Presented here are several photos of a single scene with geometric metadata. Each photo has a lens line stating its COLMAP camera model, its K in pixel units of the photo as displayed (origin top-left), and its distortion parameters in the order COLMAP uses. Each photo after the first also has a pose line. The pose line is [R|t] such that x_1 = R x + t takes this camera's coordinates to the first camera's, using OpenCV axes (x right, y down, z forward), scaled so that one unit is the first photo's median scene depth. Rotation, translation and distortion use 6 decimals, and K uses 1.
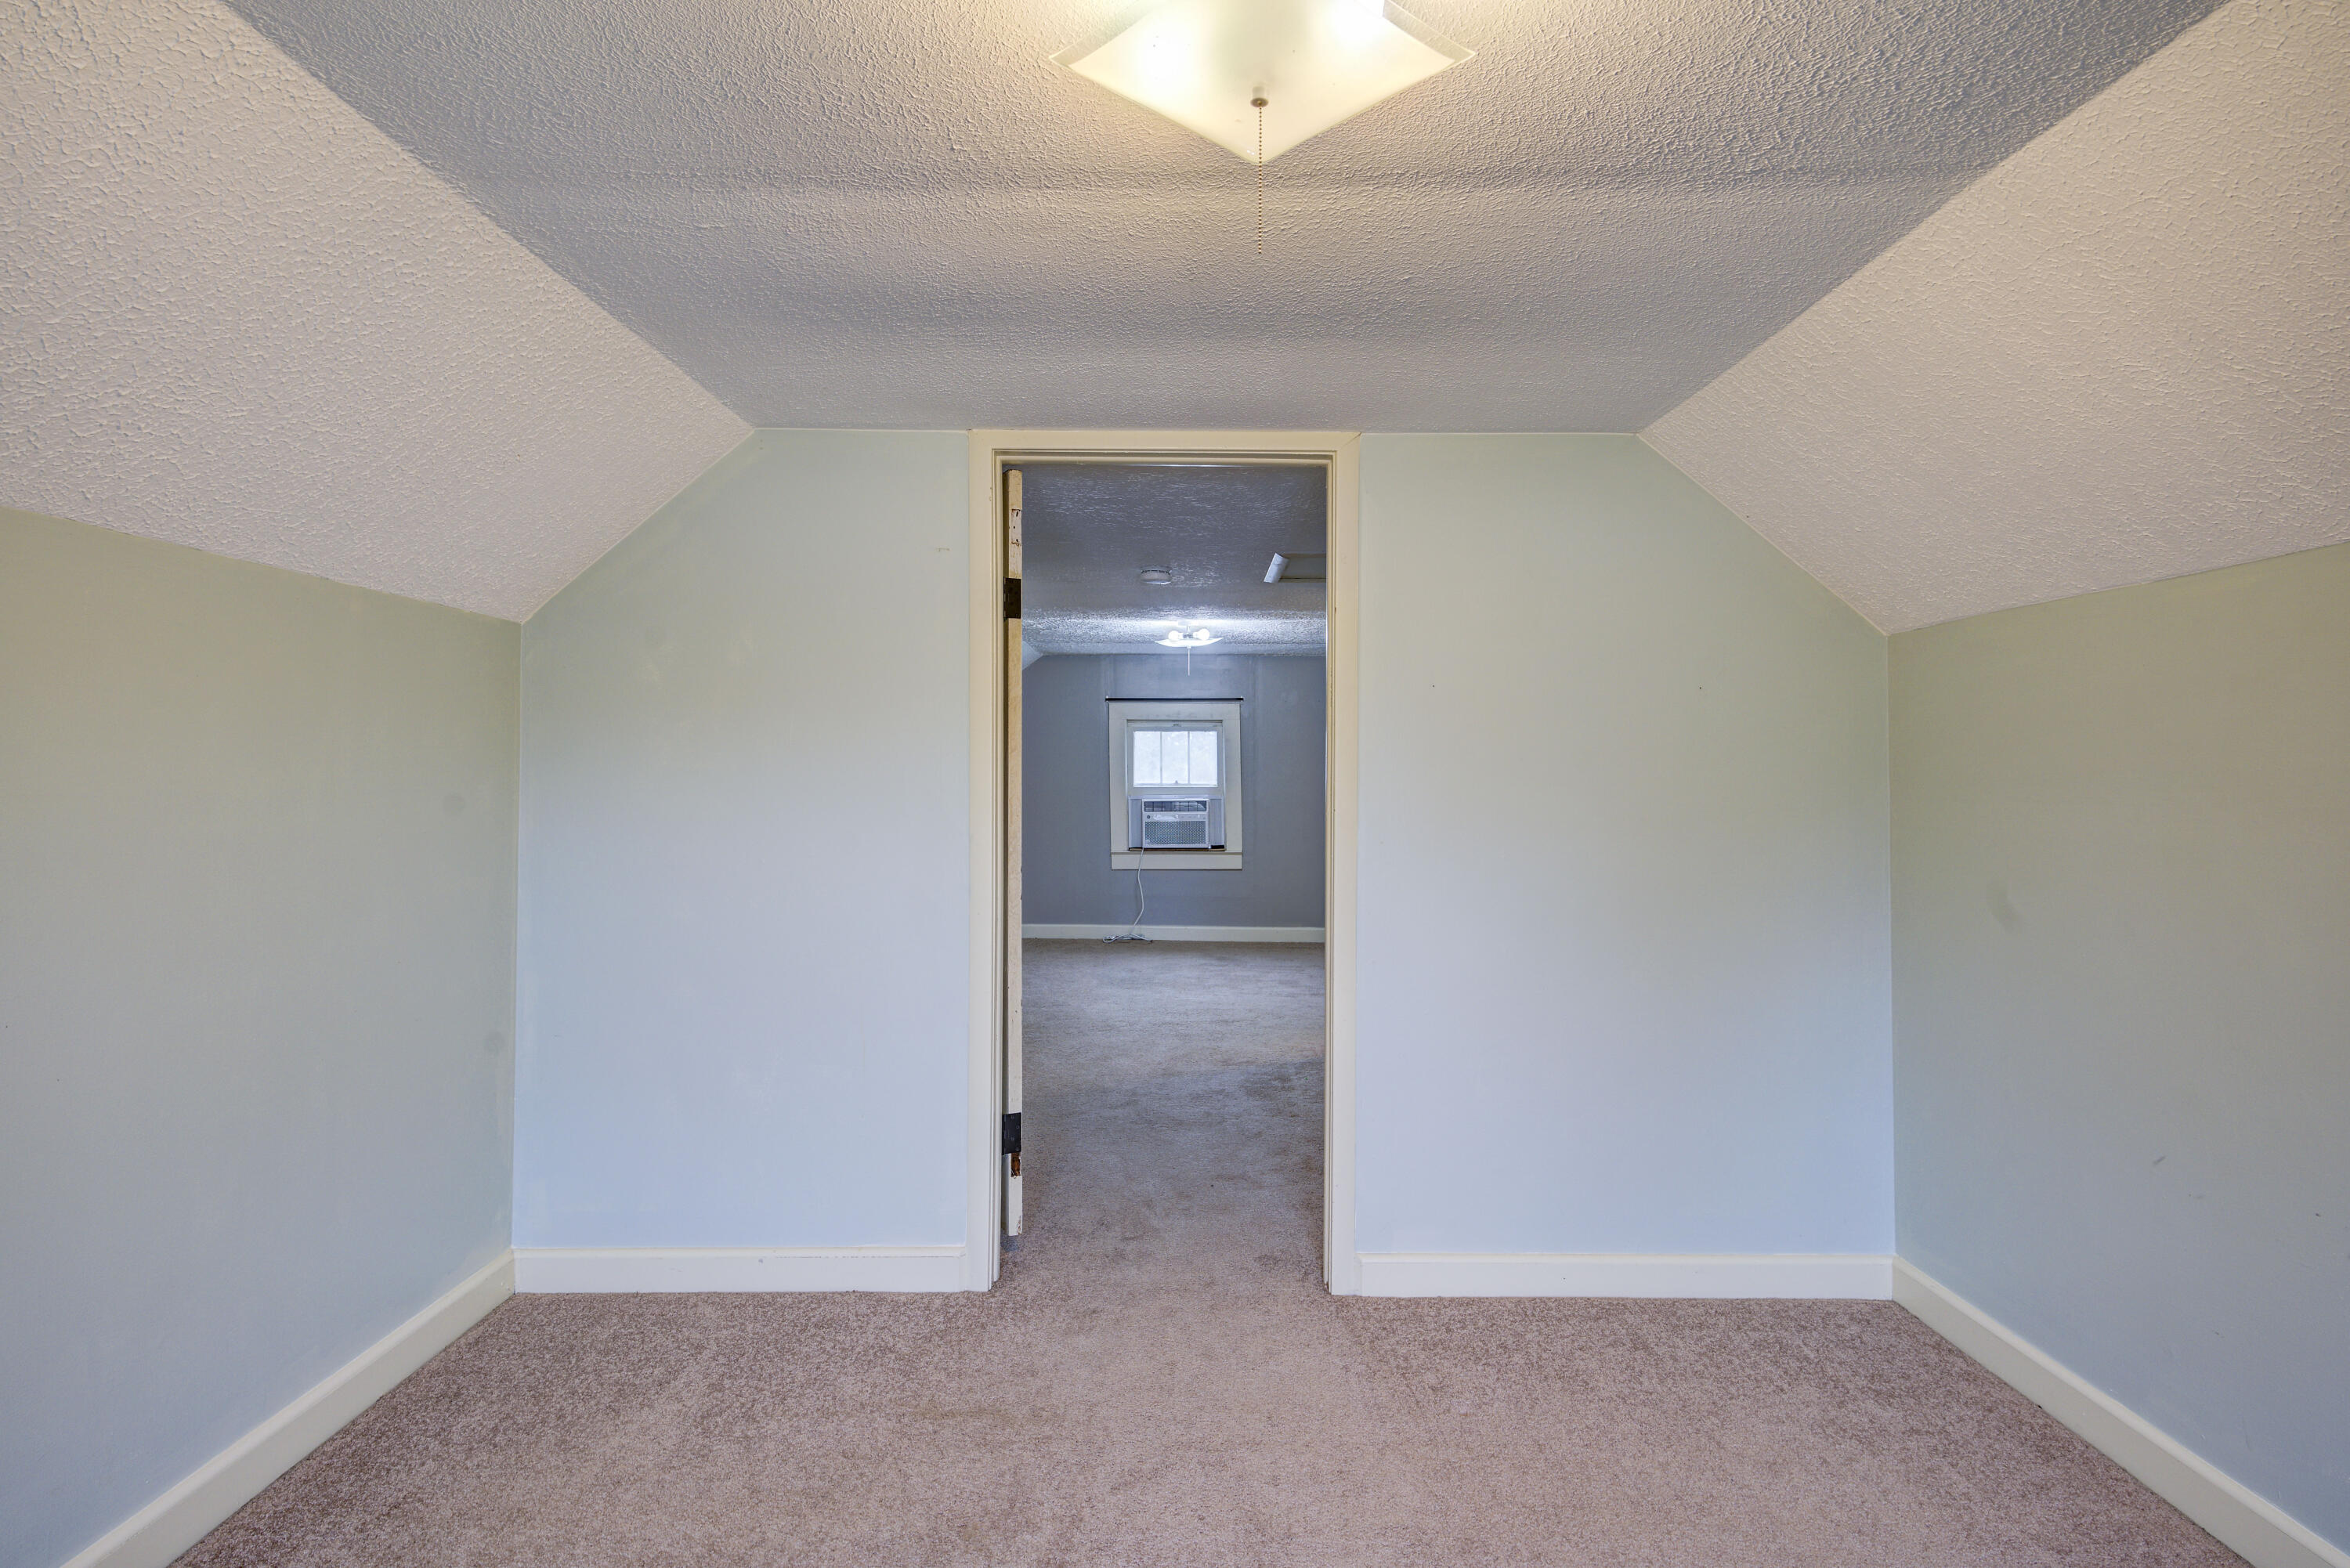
lens RADIAL K [[1227.3, 0, 1175.5], [0, 1227.3, 779.1], [0, 0, 1]] dist [0.003982, 0.000367]
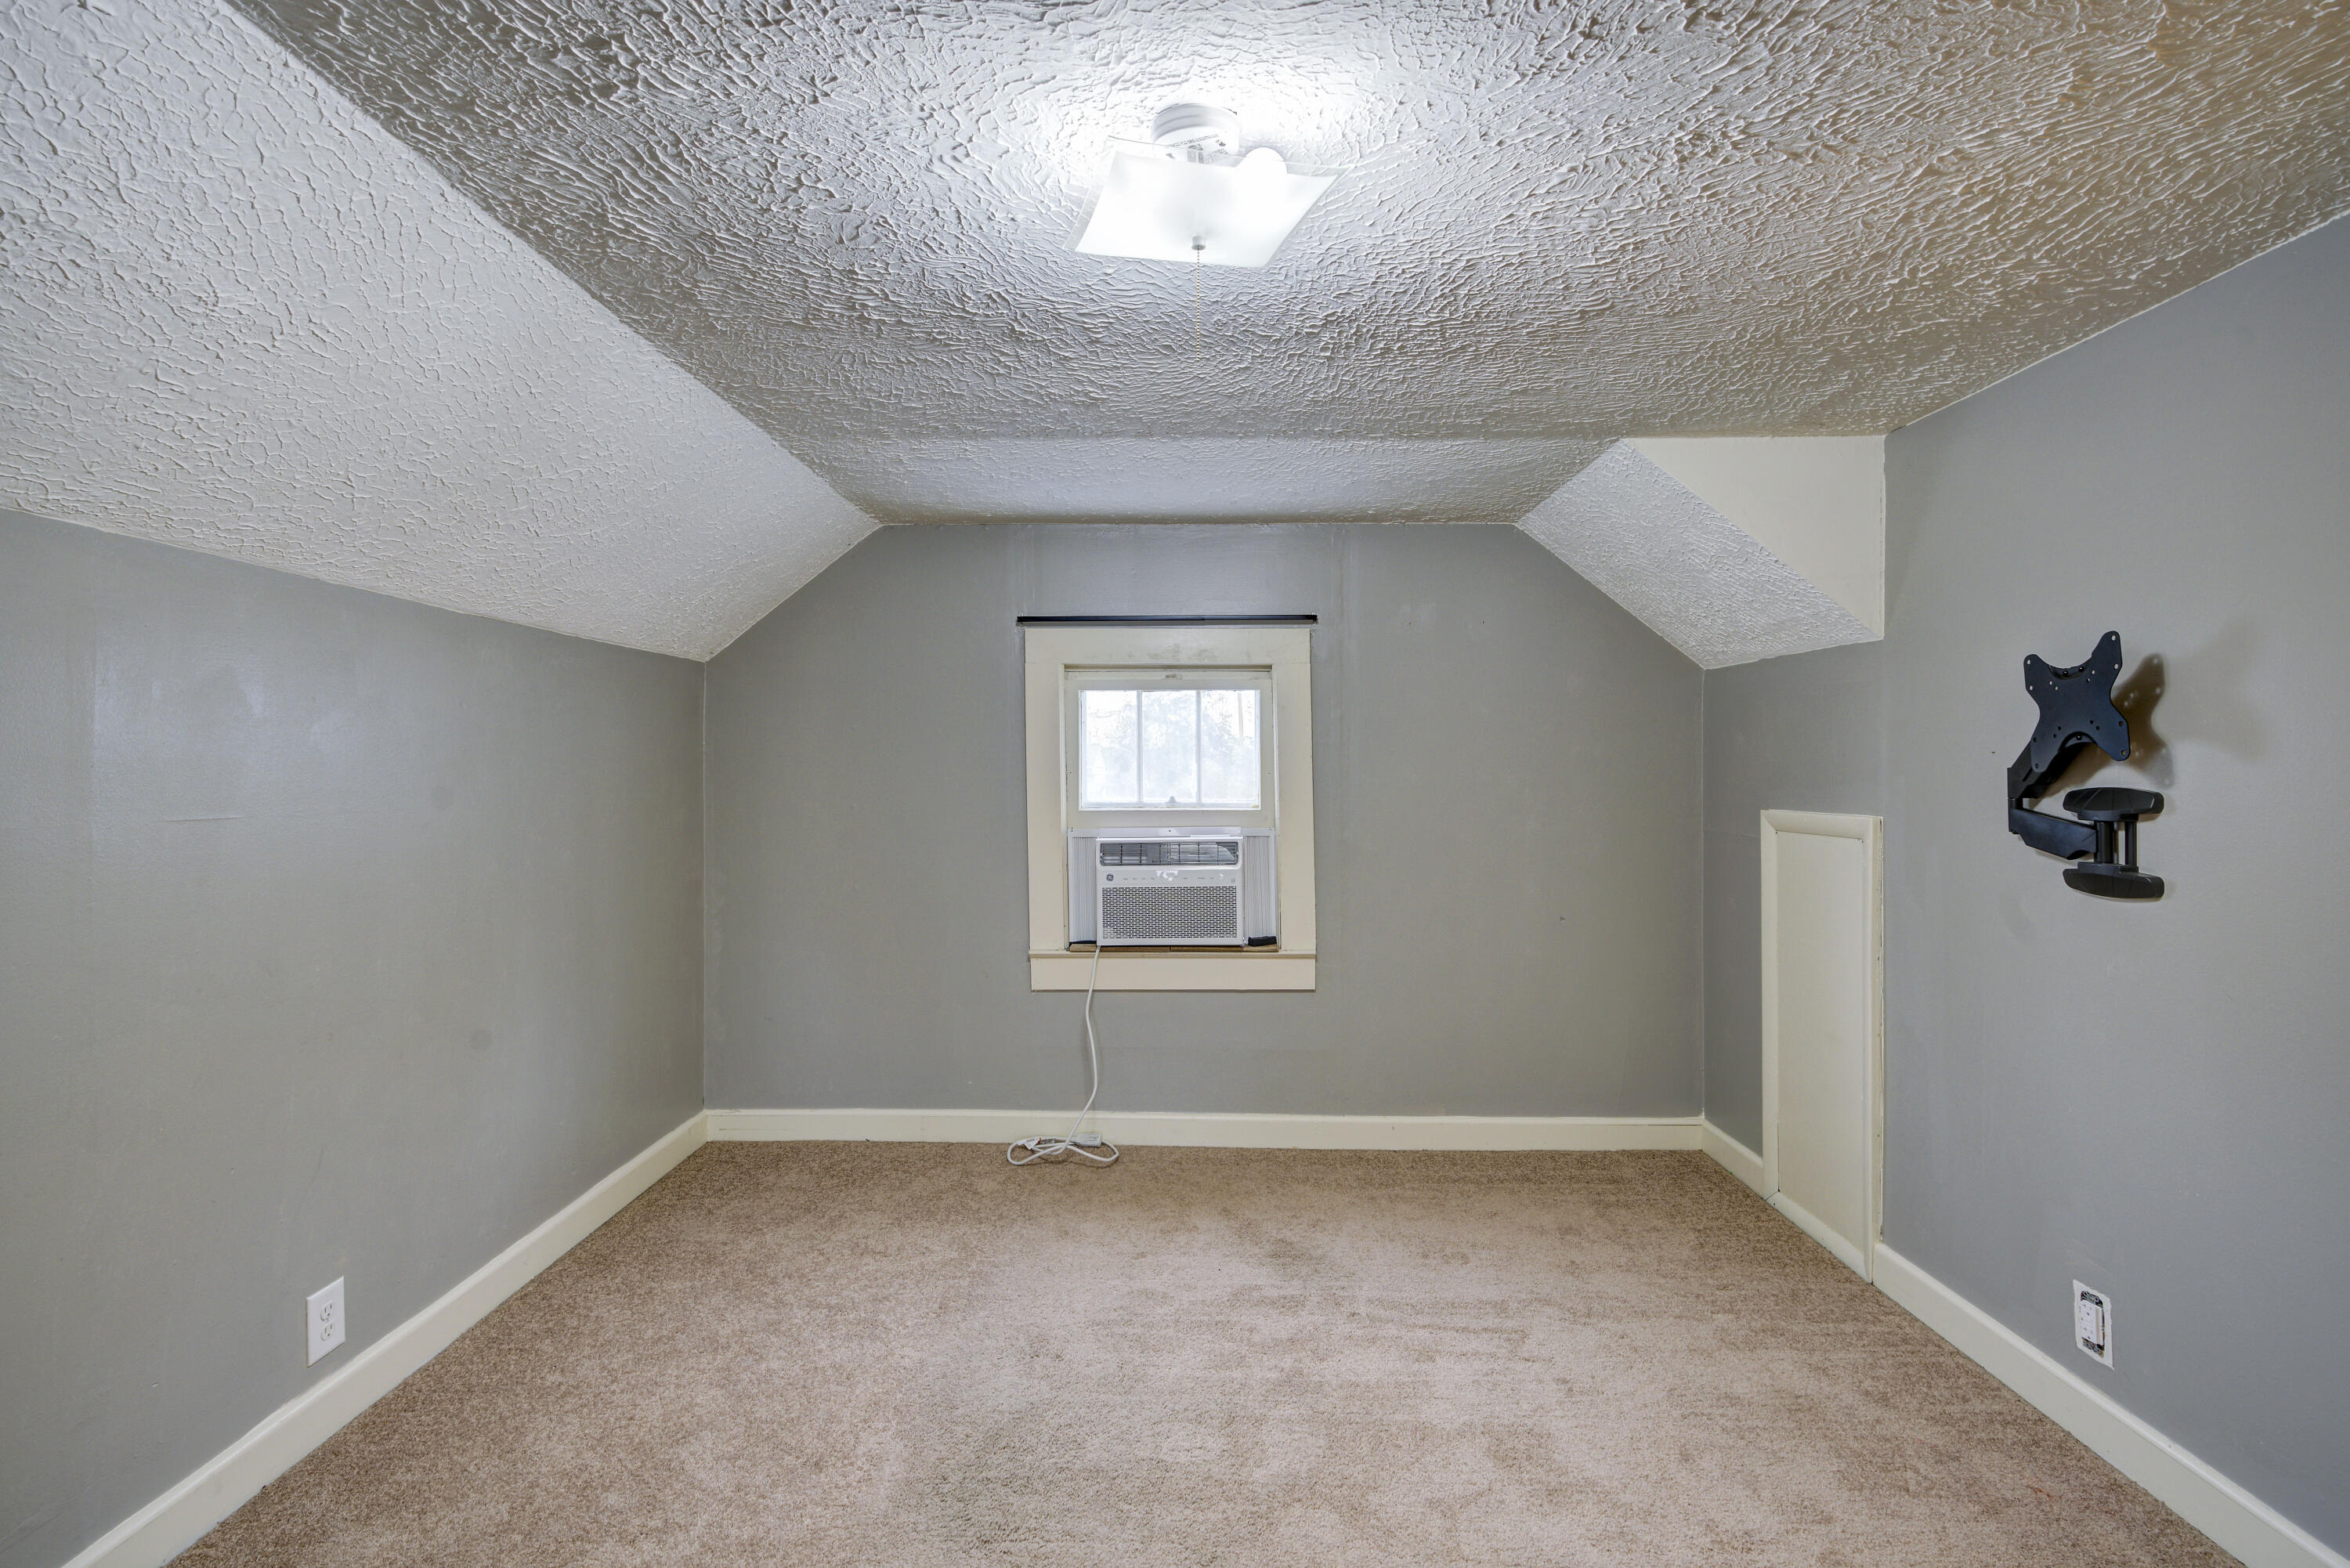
lens RADIAL K [[1093.6, 0, 1175.5], [0, 1093.6, 781.1], [0, 0, 1]] dist [-0.001385, 0.000981]
pose [[0.999987, -0.001996, 0.004629, 0.000242], [0.001987, 0.999996, 0.001820, -0.005165], [-0.004633, -0.001811, 0.999988, 0.589769]]
